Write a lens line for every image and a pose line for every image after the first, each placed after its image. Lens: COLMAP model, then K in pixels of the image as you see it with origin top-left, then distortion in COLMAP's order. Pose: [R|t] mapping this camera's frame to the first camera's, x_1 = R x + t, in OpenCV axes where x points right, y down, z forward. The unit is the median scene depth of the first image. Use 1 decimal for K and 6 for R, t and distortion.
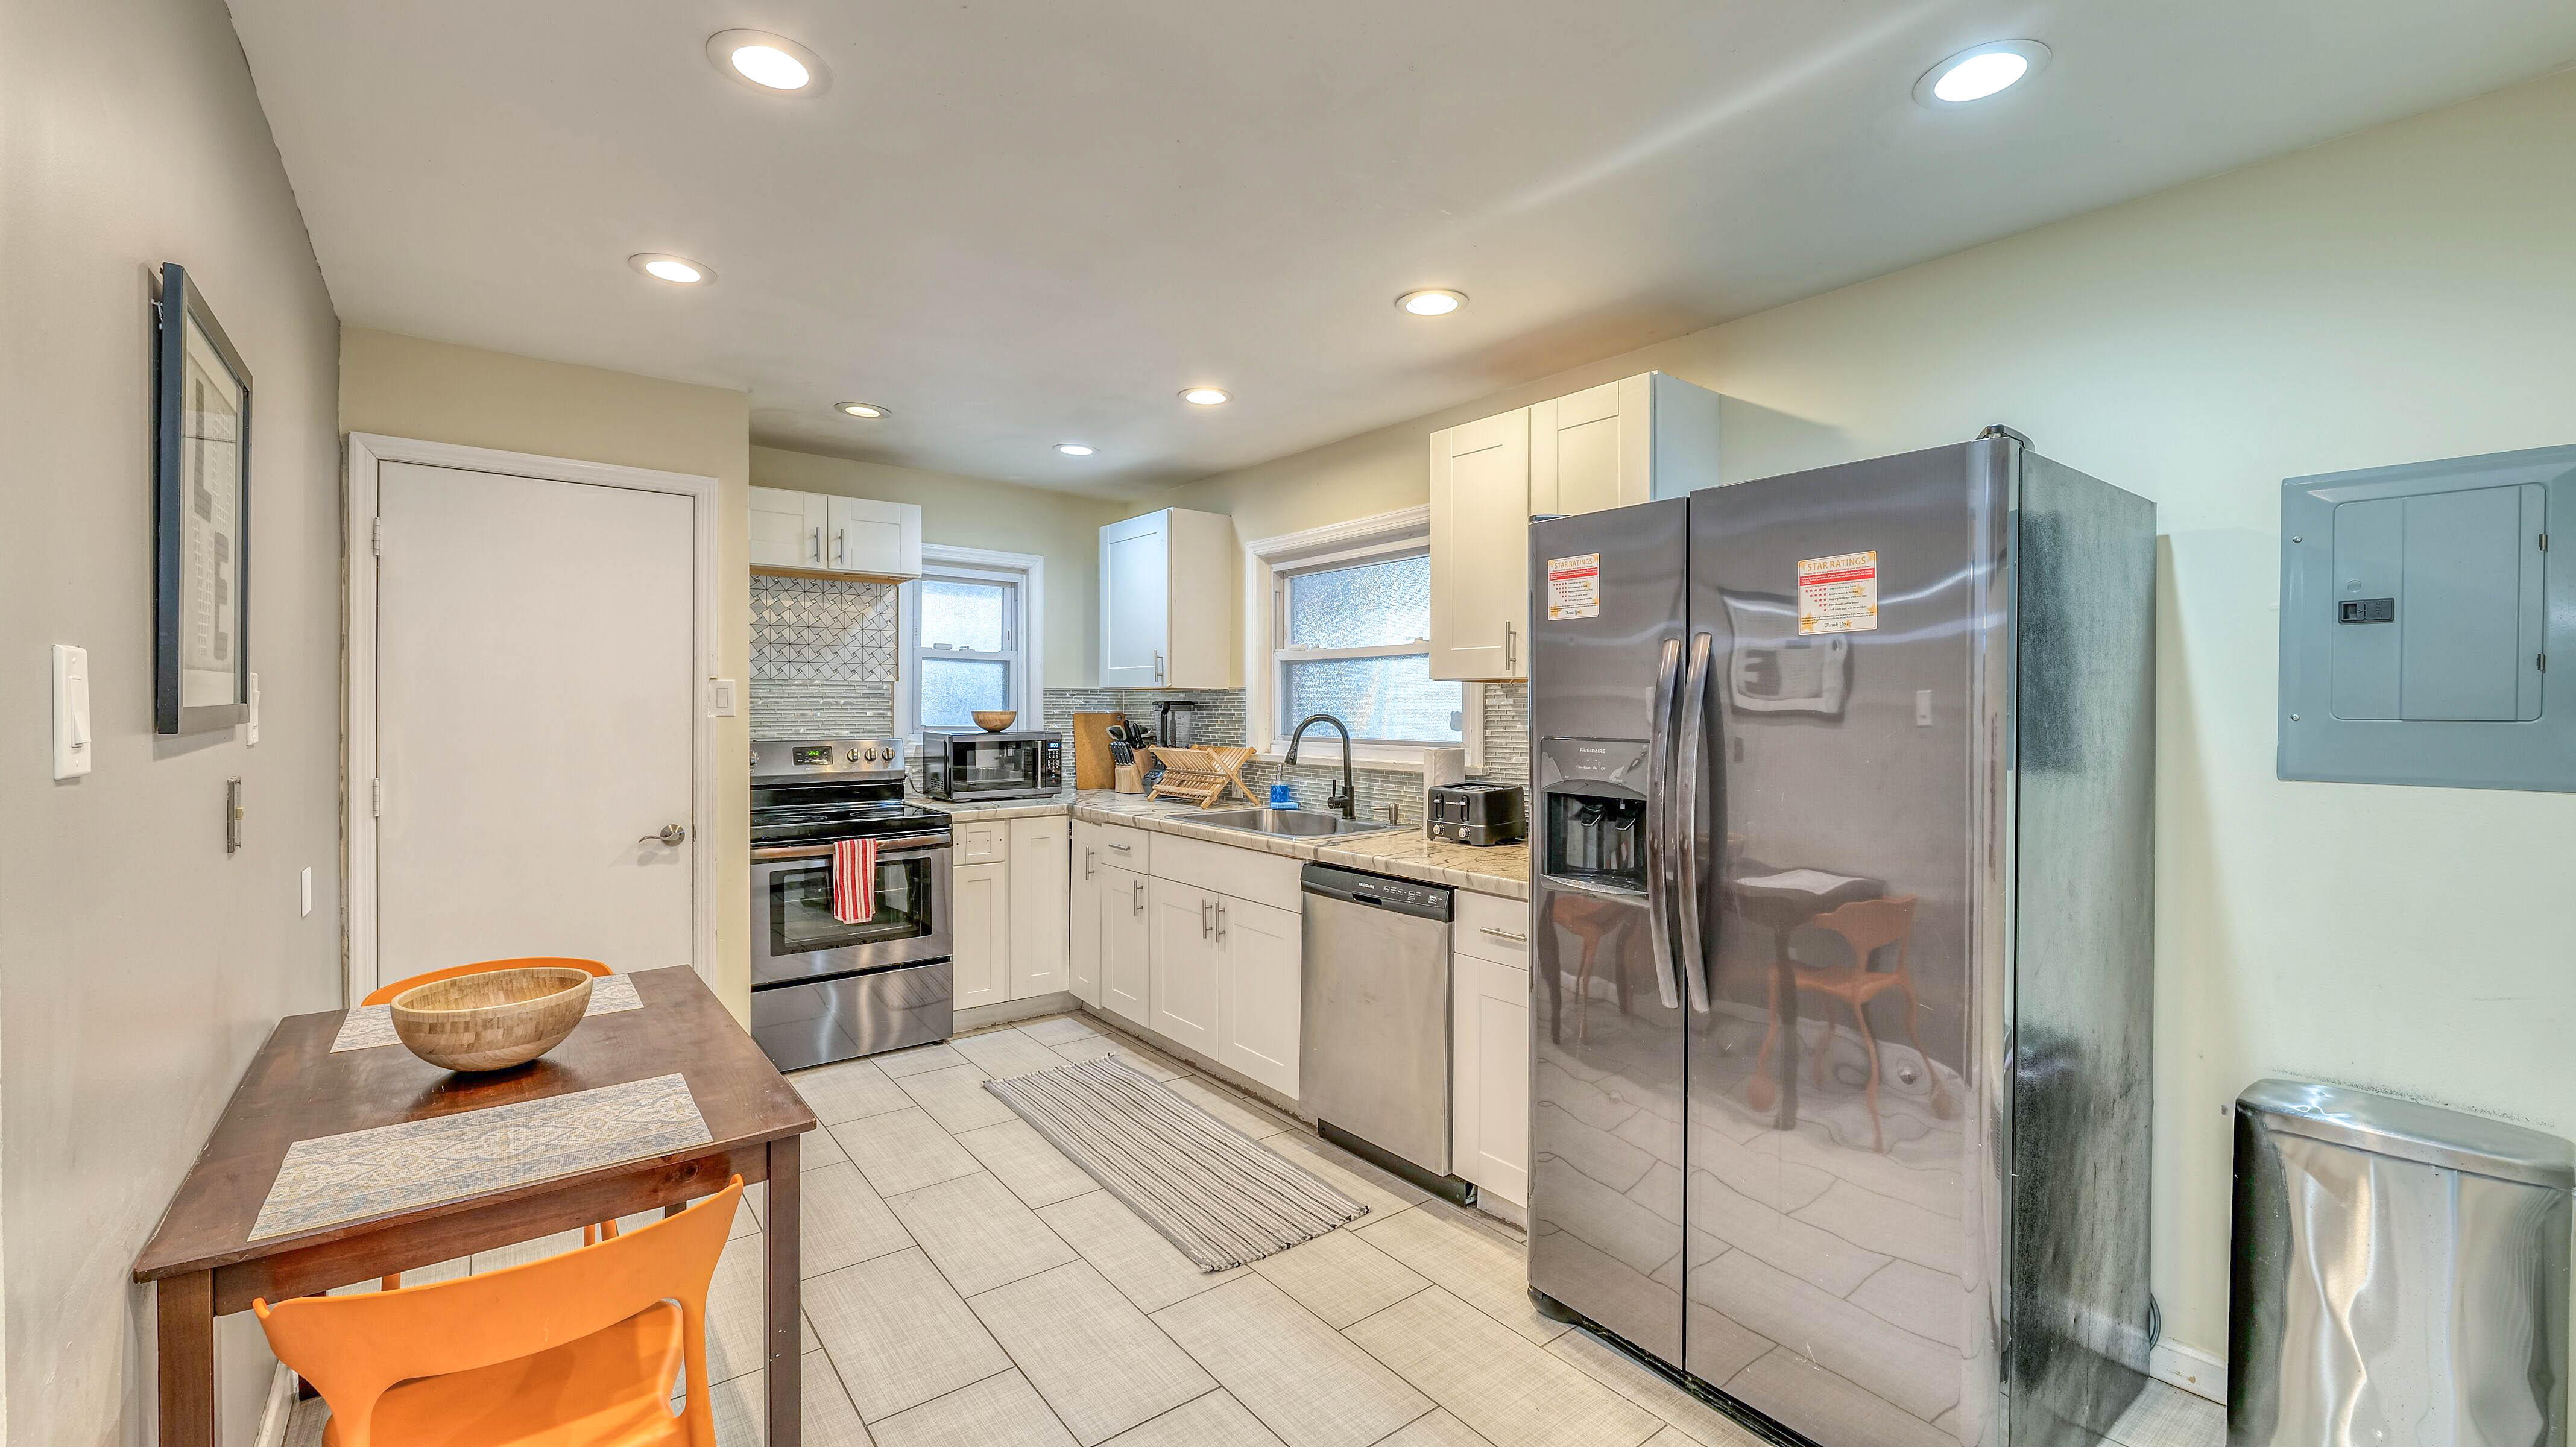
lens RADIAL K [[1051.9, 0, 1289.9], [0, 1051.9, 710.8], [0, 0, 1]] dist [-0.012237, 0.000471]
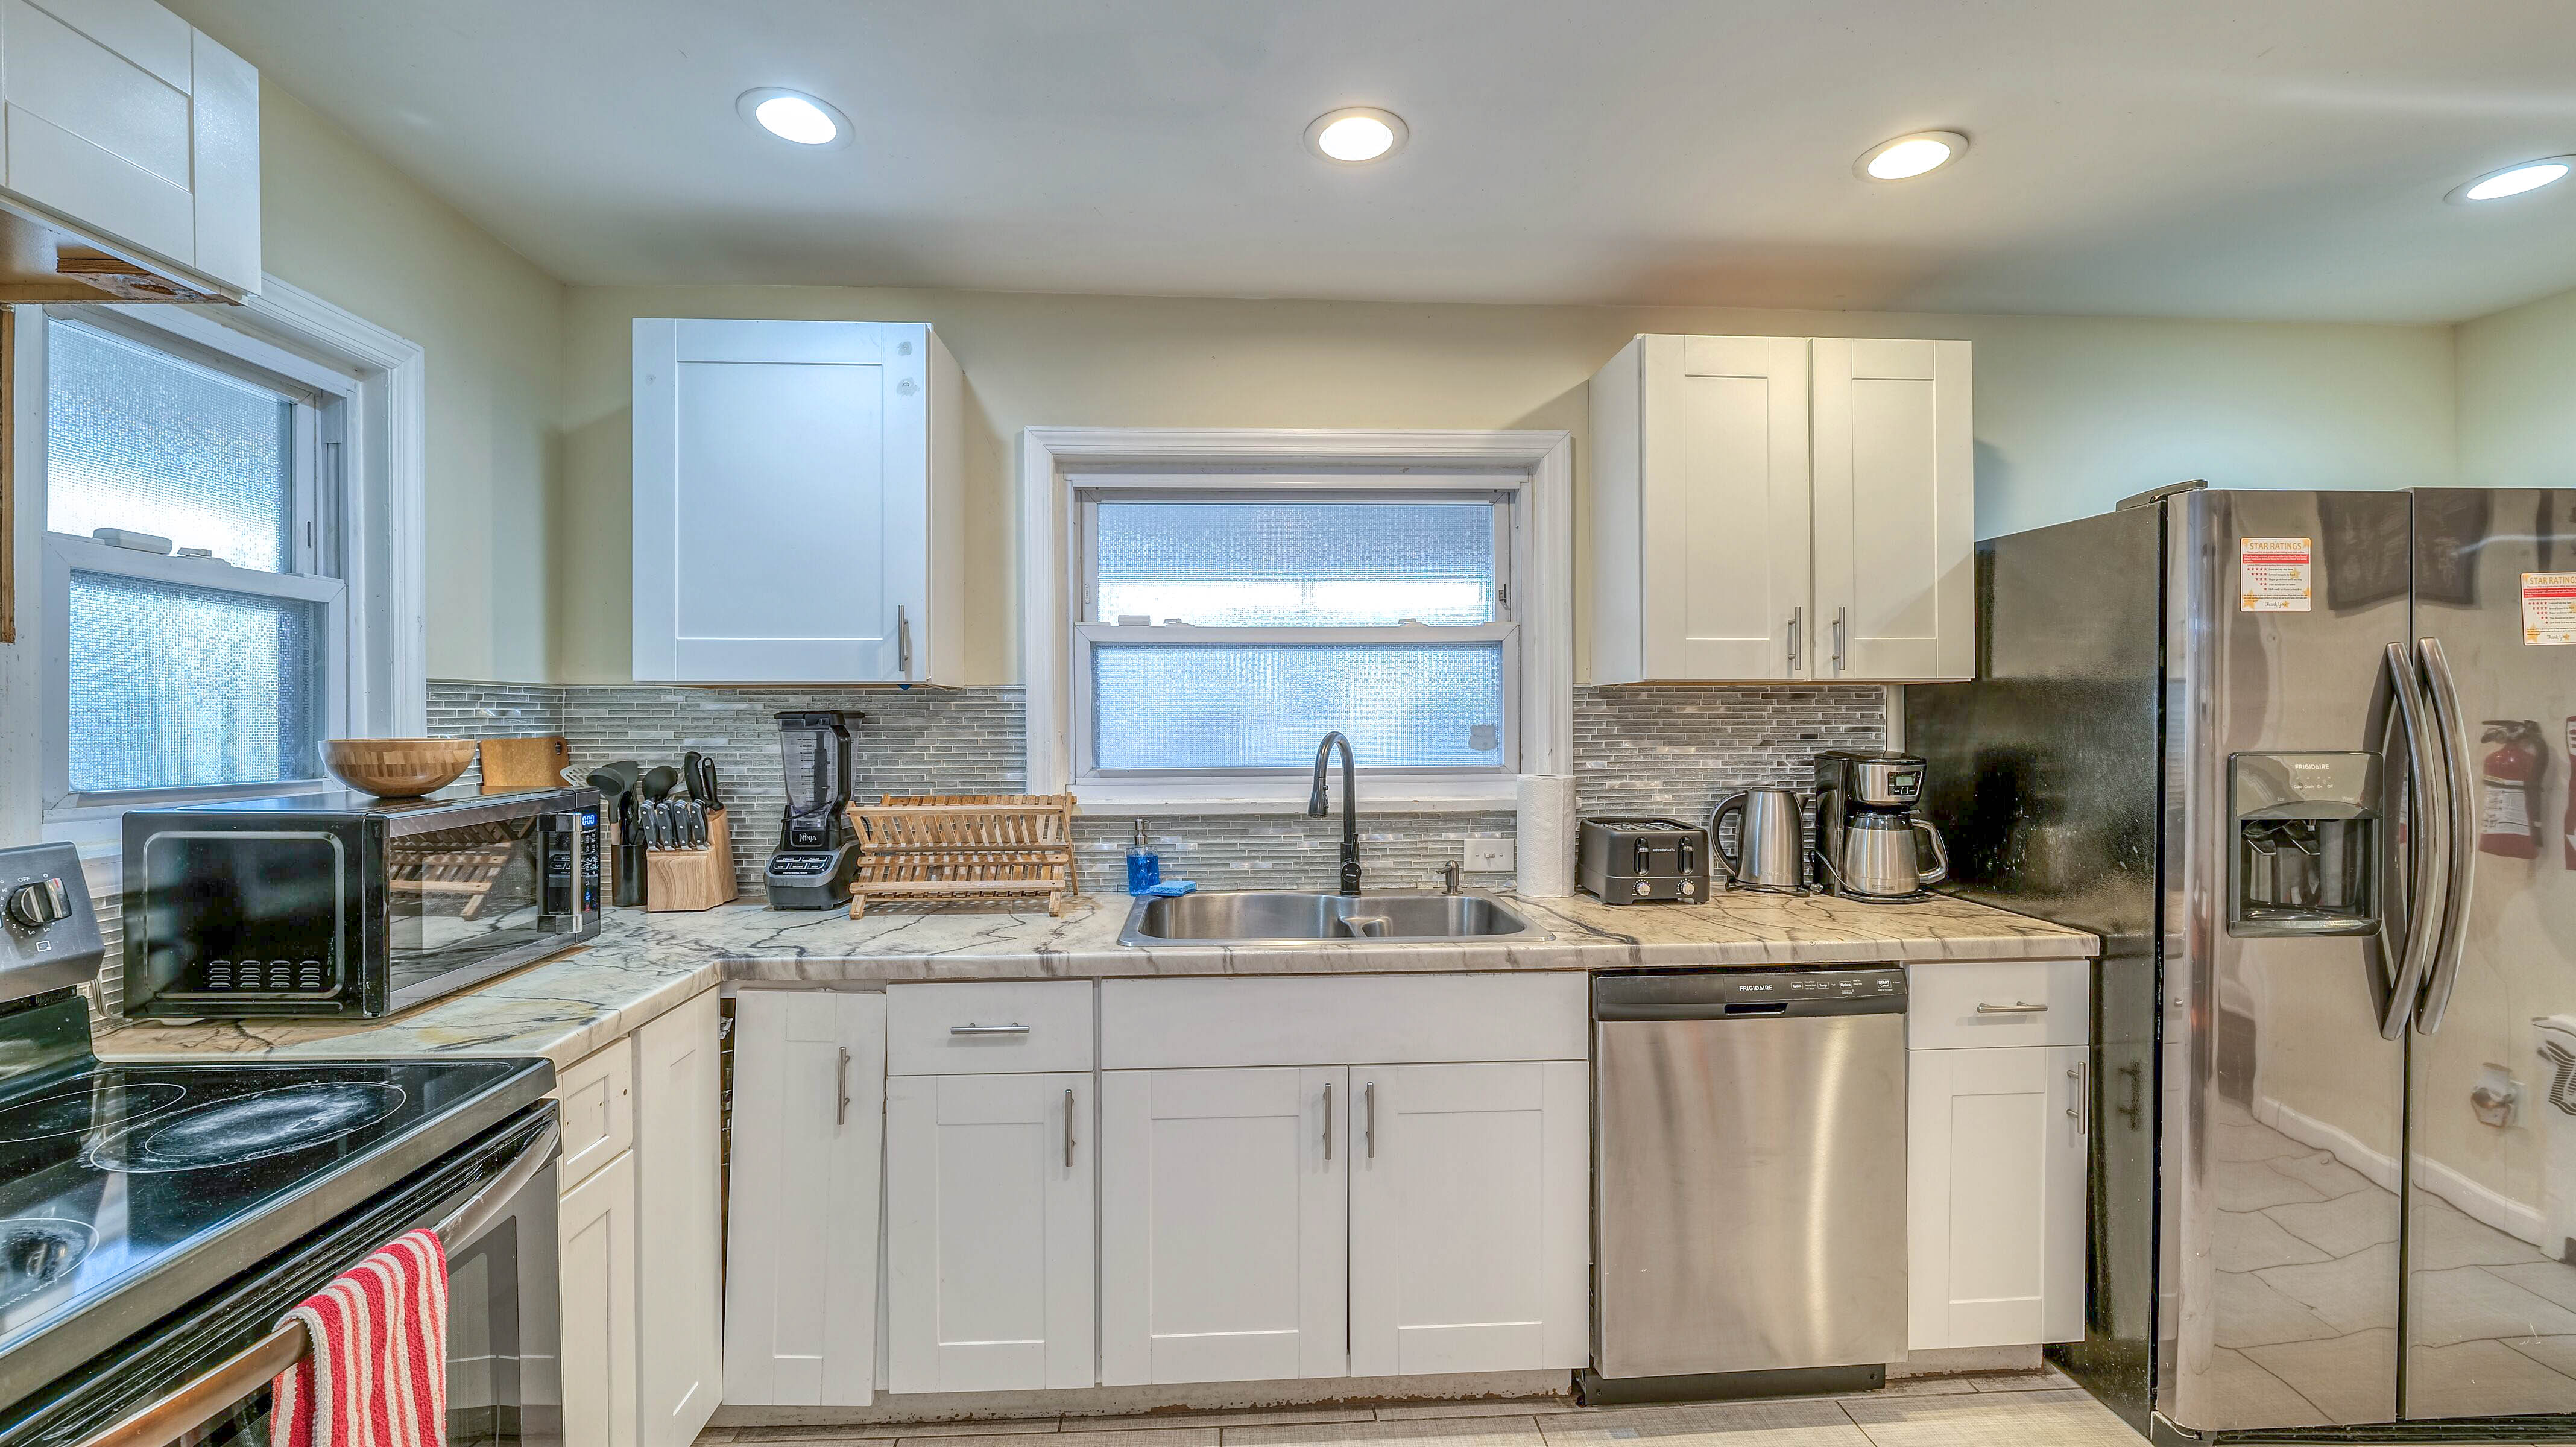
lens RADIAL K [[1051.9, 0, 1277.2], [0, 1051.9, 713.6], [0, 0, 1]] dist [-0.012237, 0.000471]
pose [[0.568700, -0.006216, 0.822521, -0.520084], [0.009274, 0.999956, 0.001145, -0.008521], [-0.822492, 0.006977, 0.568733, 0.705528]]
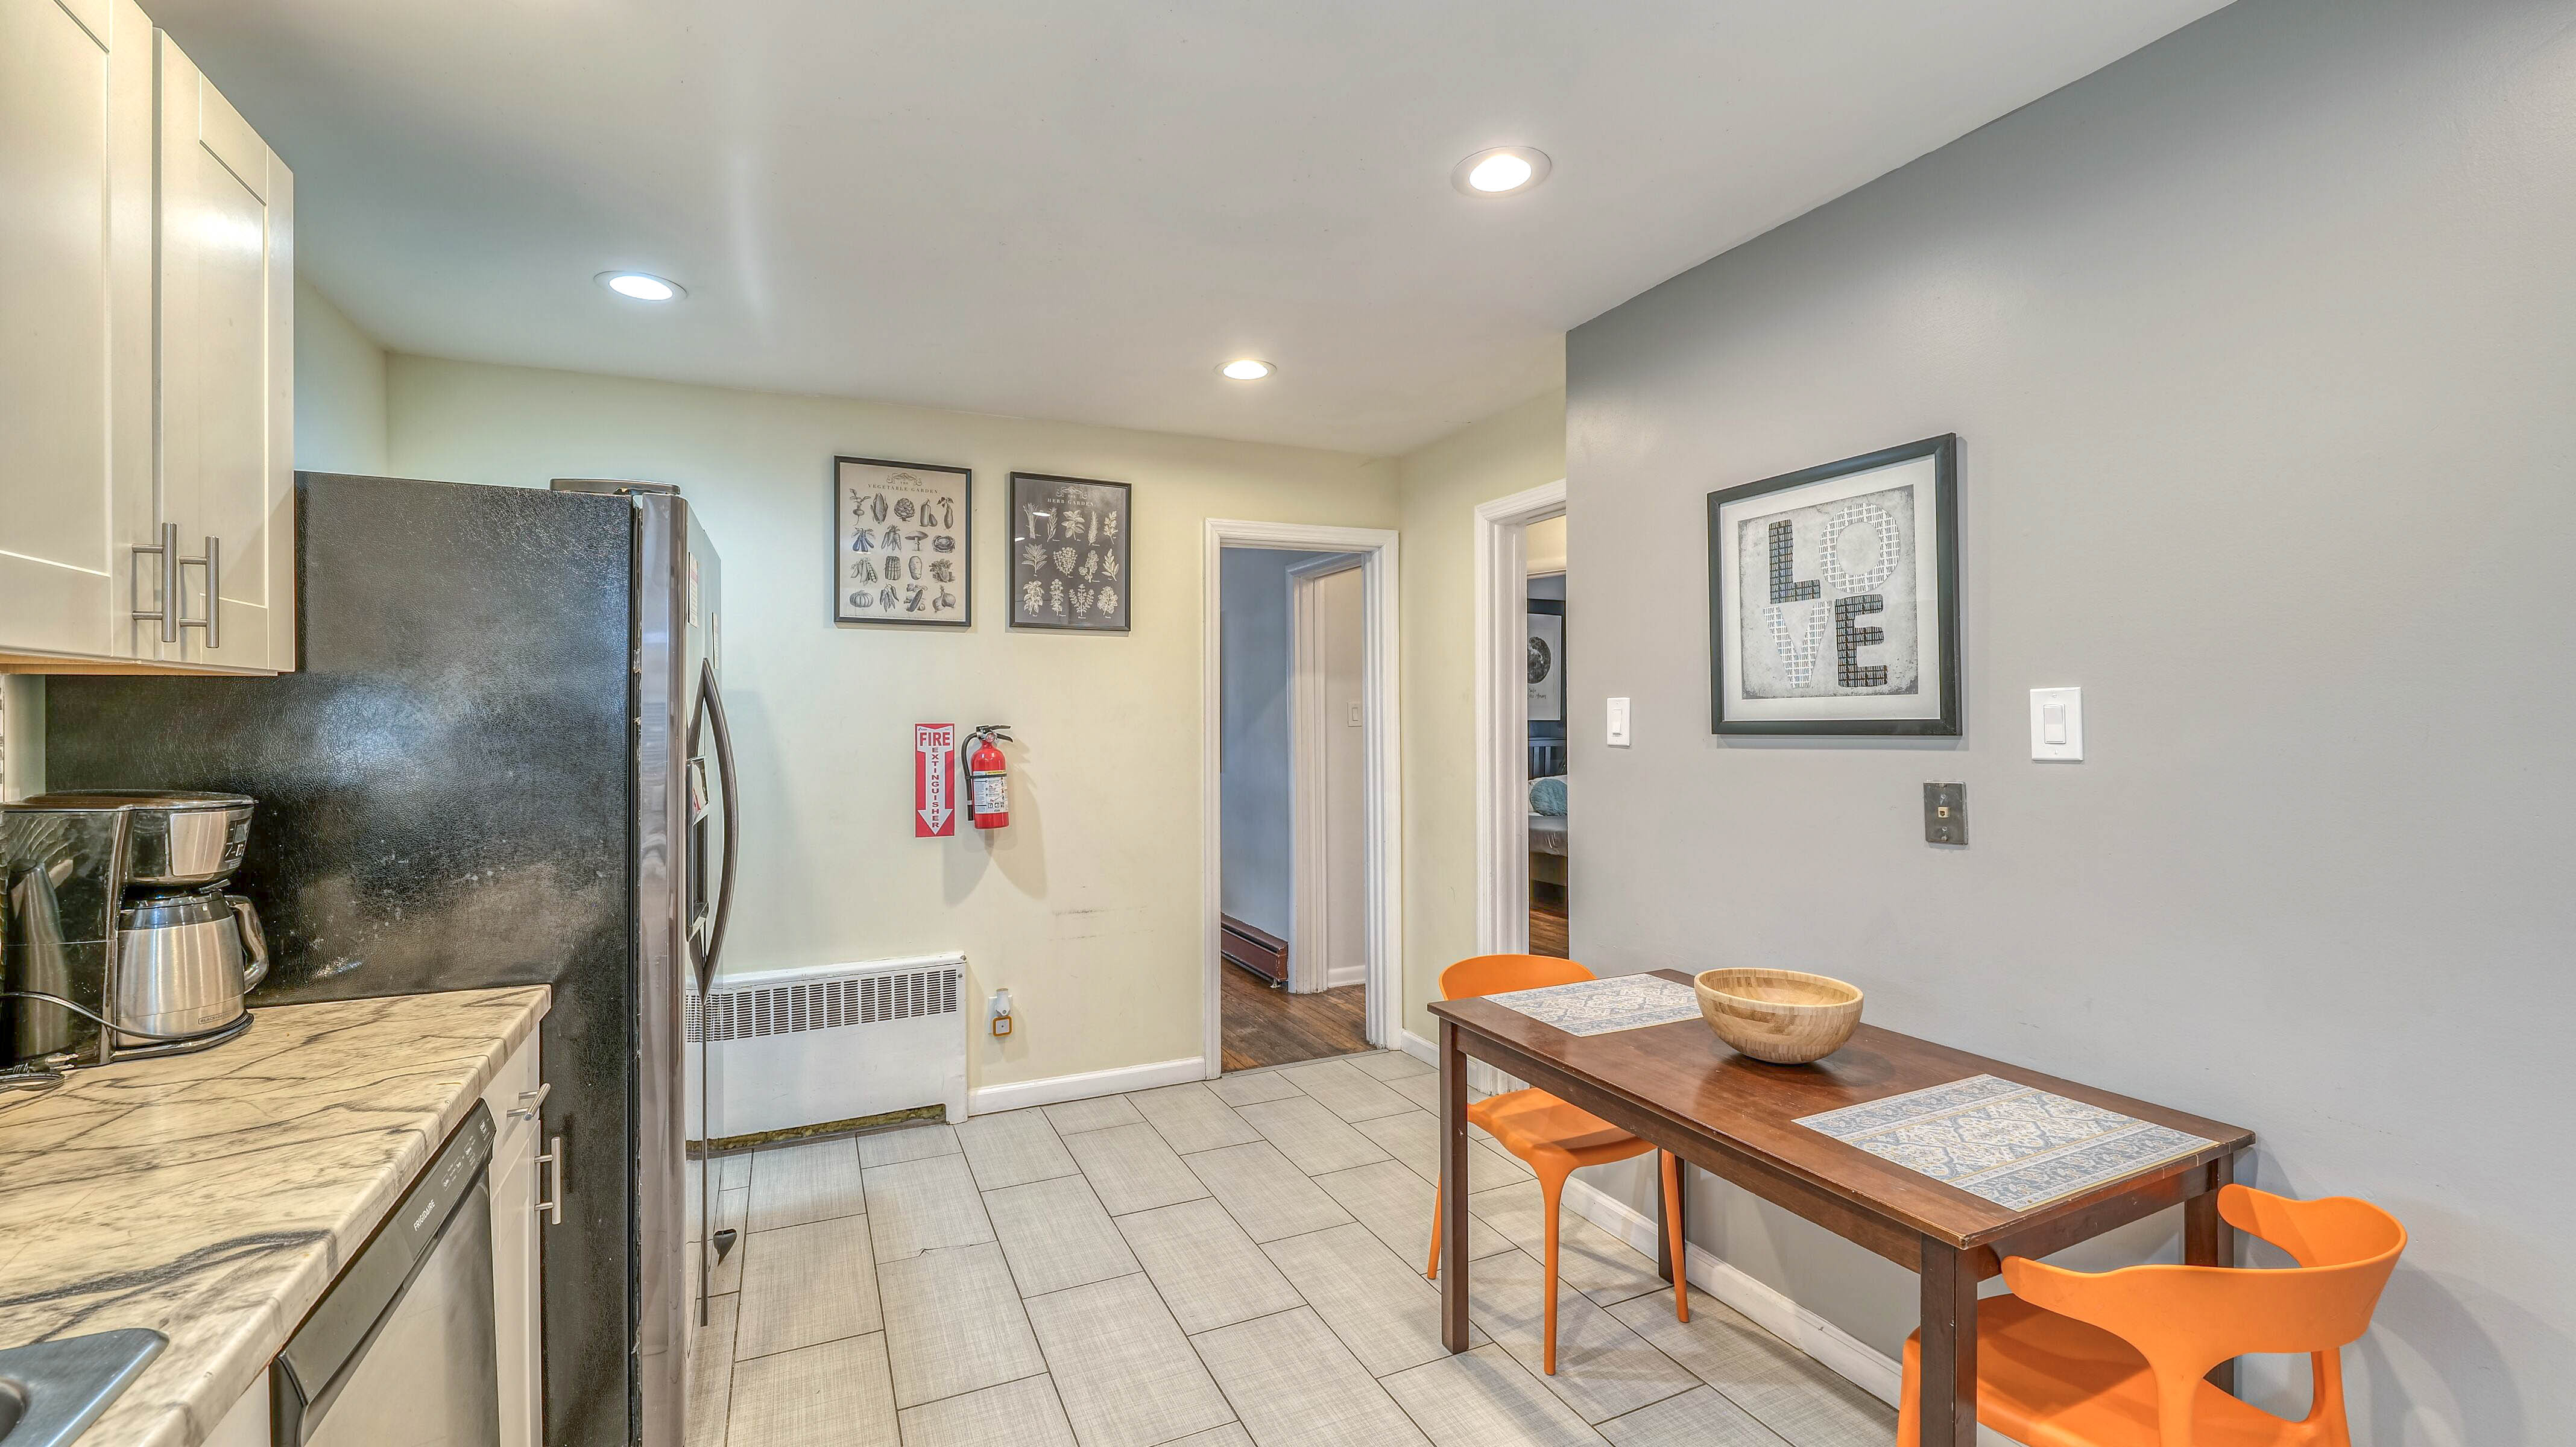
lens RADIAL K [[1051.9, 0, 1276.2], [0, 1051.9, 722.2], [0, 0, 1]] dist [-0.012237, 0.000471]
pose [[-0.975742, 0.008073, 0.218775, -0.252158], [0.008978, 0.999955, 0.003145, -0.003273], [-0.218740, 0.005033, -0.975770, 1.037154]]
